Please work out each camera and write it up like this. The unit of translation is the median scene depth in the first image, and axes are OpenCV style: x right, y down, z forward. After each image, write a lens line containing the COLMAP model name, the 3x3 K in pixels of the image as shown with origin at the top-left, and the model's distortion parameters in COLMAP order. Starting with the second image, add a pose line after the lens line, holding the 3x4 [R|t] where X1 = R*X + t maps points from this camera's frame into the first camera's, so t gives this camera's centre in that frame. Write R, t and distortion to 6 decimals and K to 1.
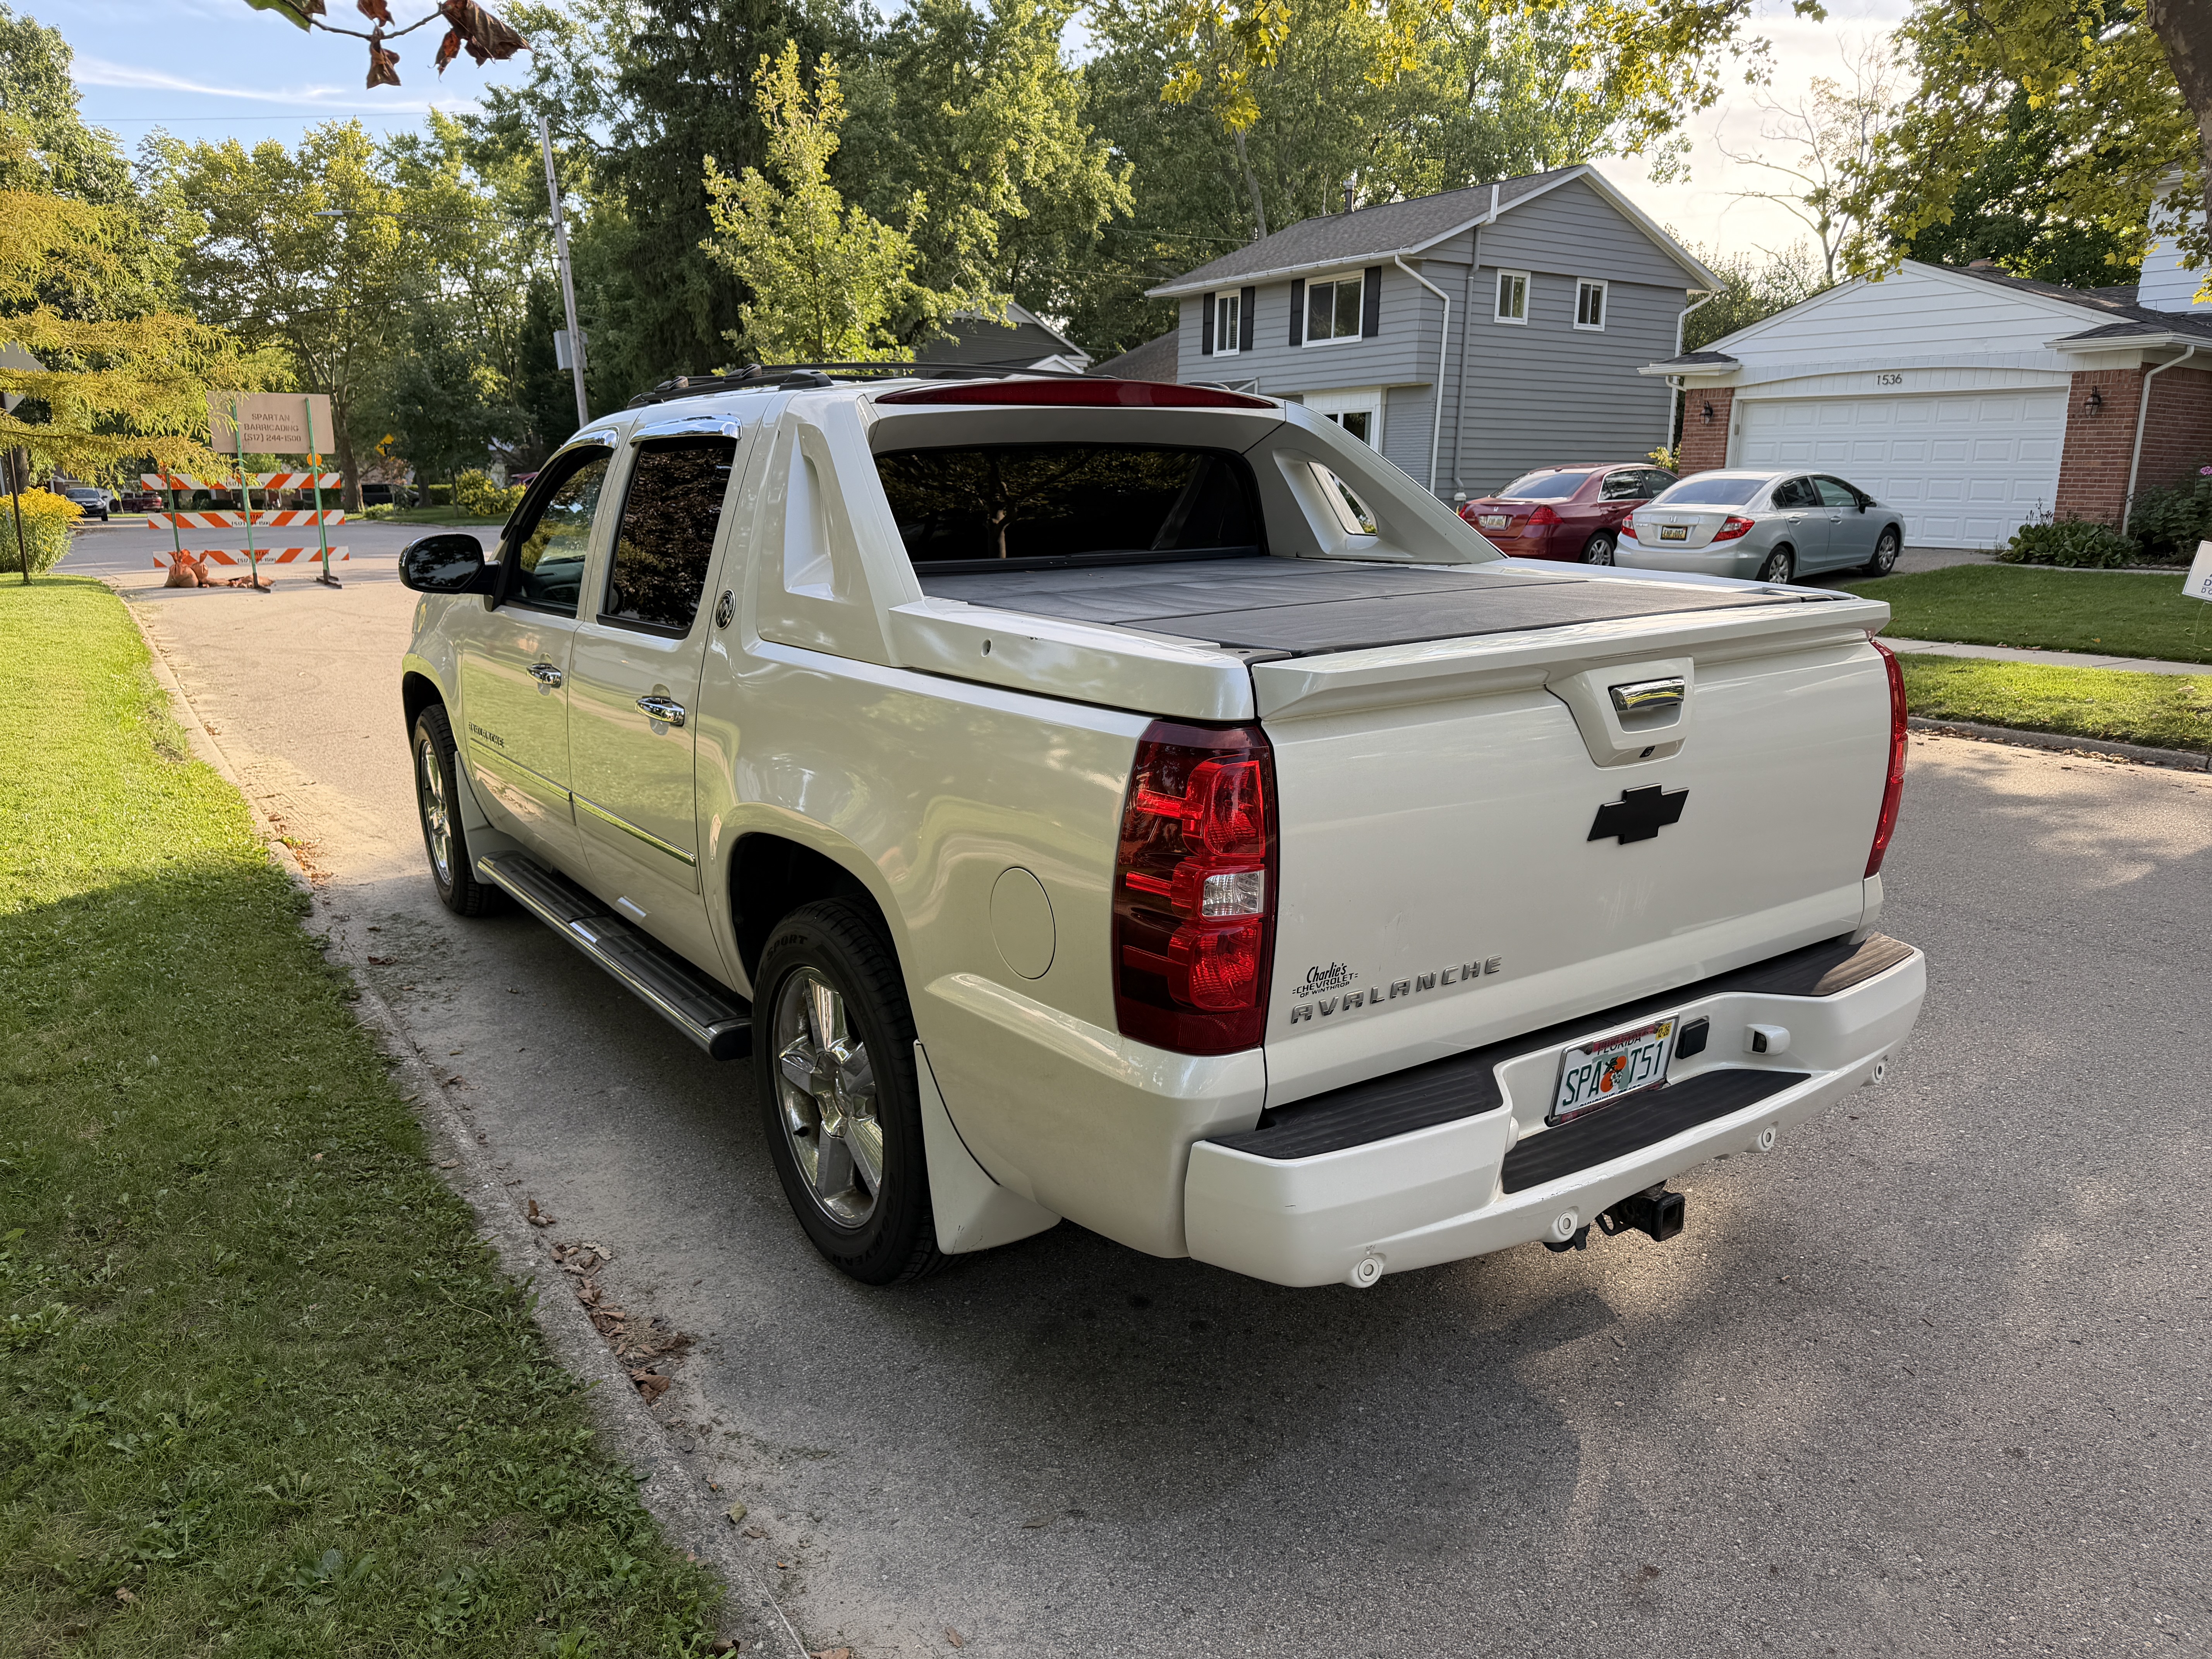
lens RADIAL K [[1496.5, 0, 1037.3], [0, 1496.5, 837.2], [0, 0, 1]] dist [0.033327, -0.027439]
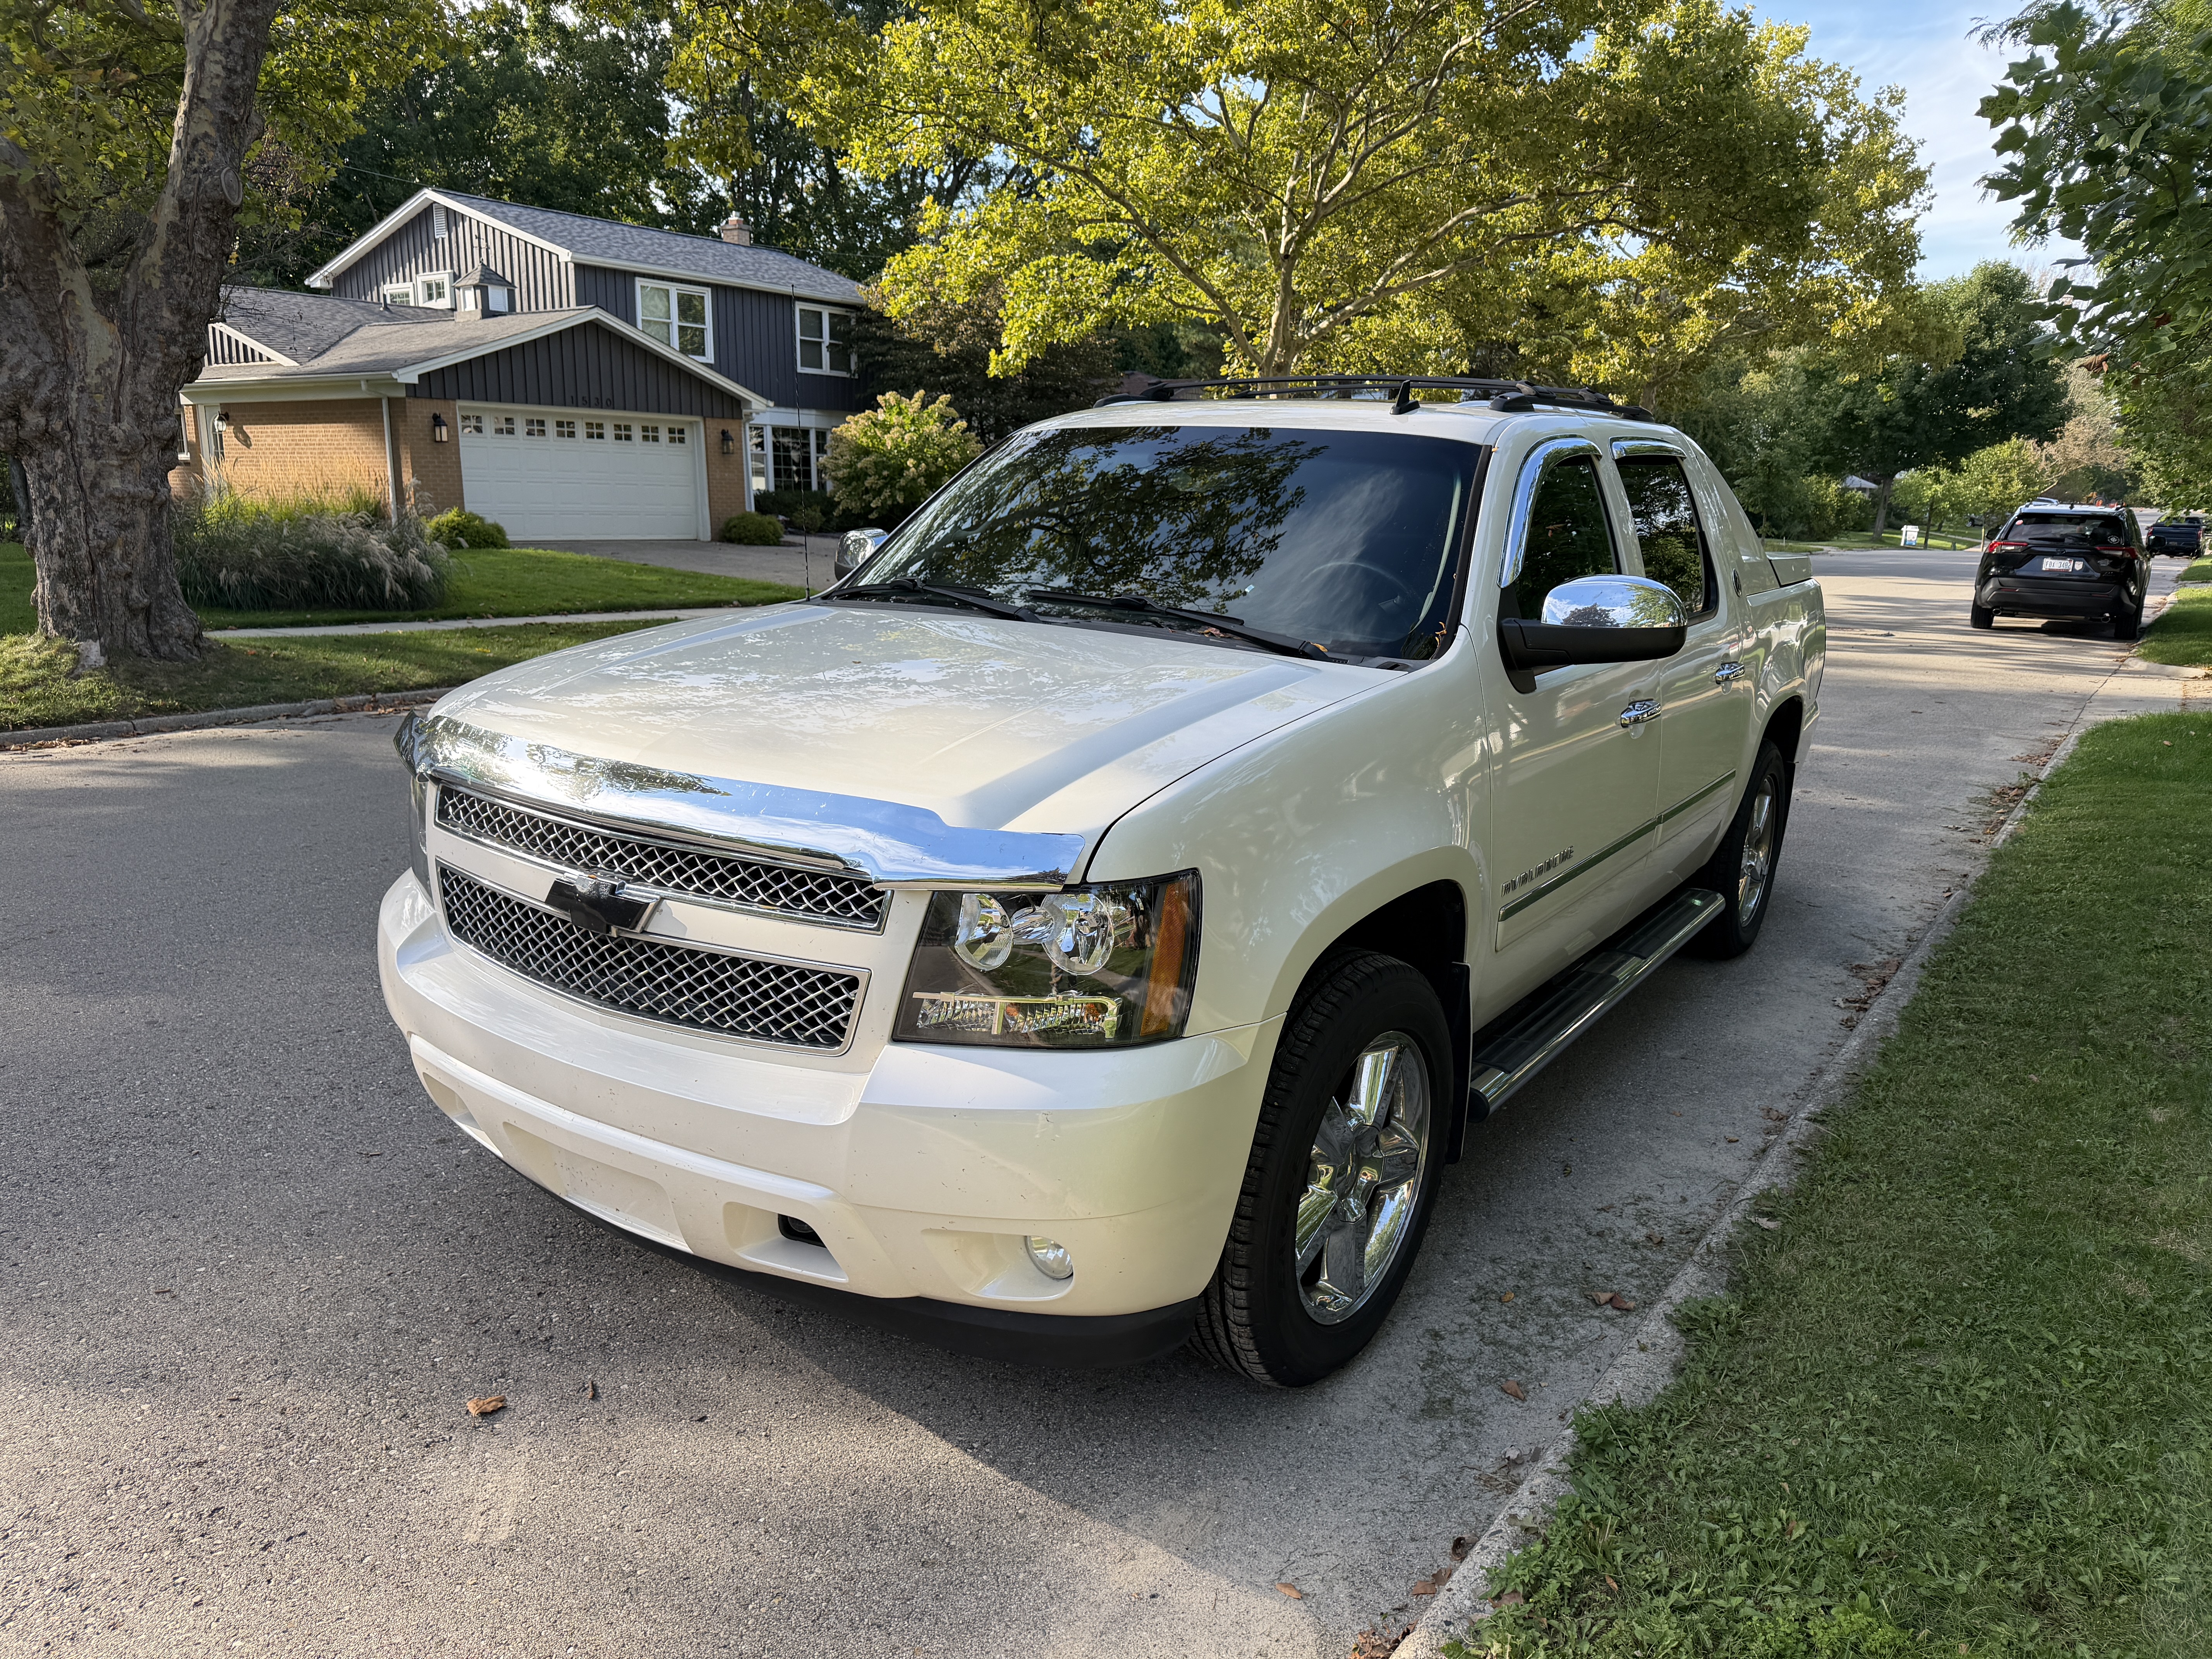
lens RADIAL K [[1496.5, 0, 1105.6], [0, 1496.5, 831.2], [0, 0, 1]] dist [0.033327, -0.027439]
pose [[-0.364994, -0.199237, 0.909442, -1.007091], [0.203175, 0.936243, 0.286651, -0.355130], [-0.908570, 0.289402, -0.301243, 1.518927]]
